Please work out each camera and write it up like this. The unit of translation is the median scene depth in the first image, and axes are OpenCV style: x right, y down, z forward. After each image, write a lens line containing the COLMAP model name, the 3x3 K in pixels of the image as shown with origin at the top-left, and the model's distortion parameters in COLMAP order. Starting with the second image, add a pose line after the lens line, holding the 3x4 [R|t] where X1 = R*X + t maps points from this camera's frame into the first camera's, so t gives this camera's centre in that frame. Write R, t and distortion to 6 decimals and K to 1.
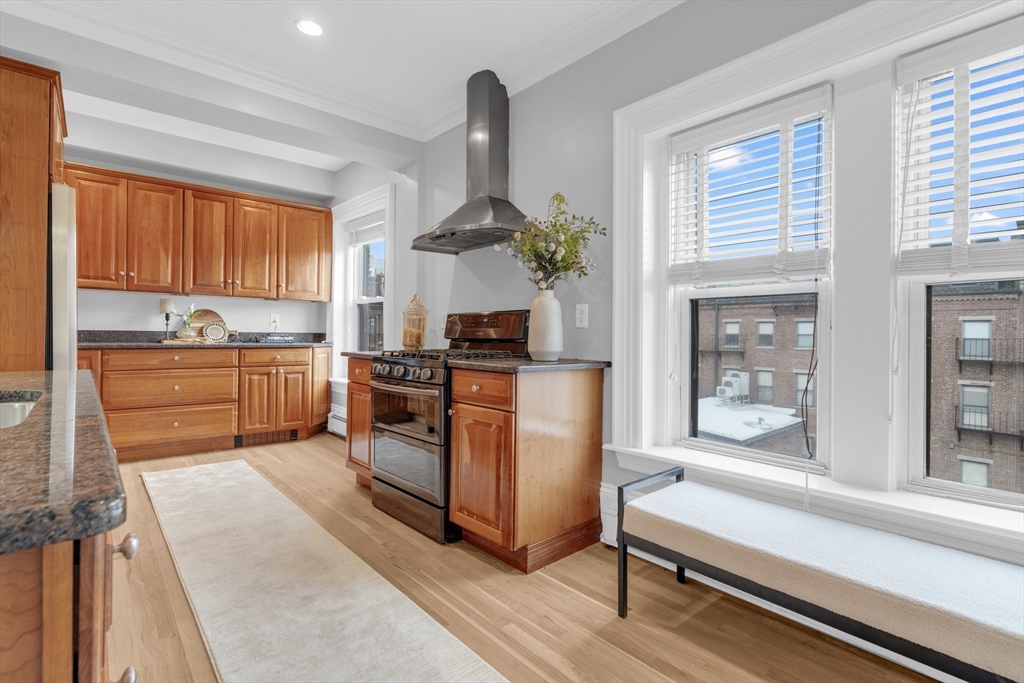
lens RADIAL K [[476.2, 0, 507.9], [0, 476.2, 332.3], [0, 0, 1]] dist [-0.010239, 0.000282]
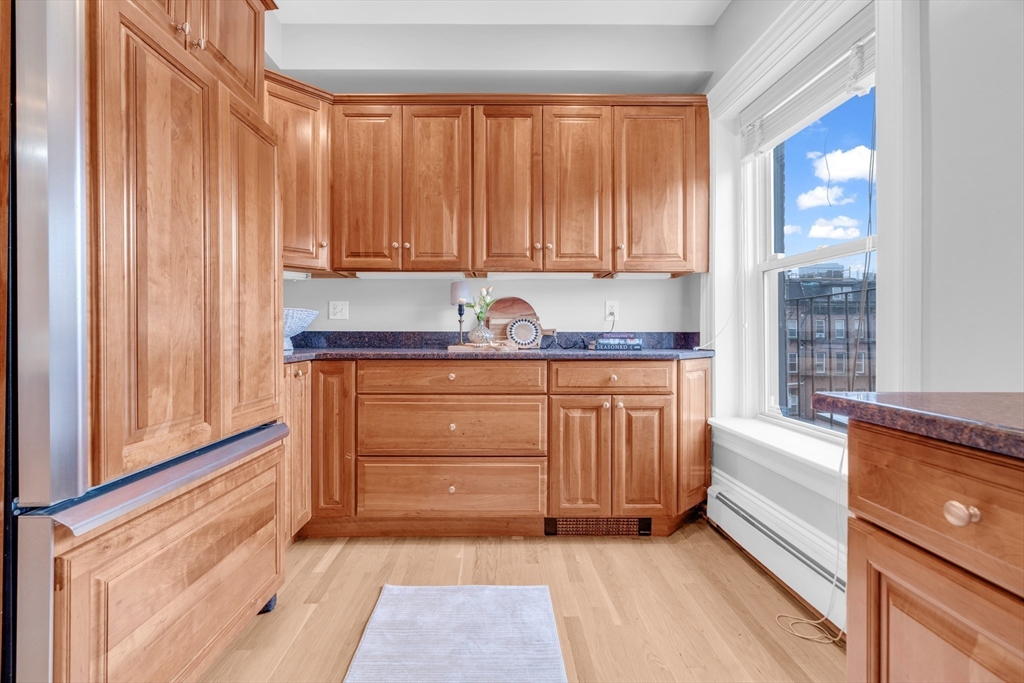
lens RADIAL K [[467.5, 0, 510.7], [0, 467.5, 333.5], [0, 0, 1]] dist [-0.007913, 0.004078]
pose [[0.760813, -0.014455, -0.648810, -0.255949], [0.011838, 0.999895, -0.008396, 0.007085], [0.648863, -0.001292, 0.760904, 0.580425]]
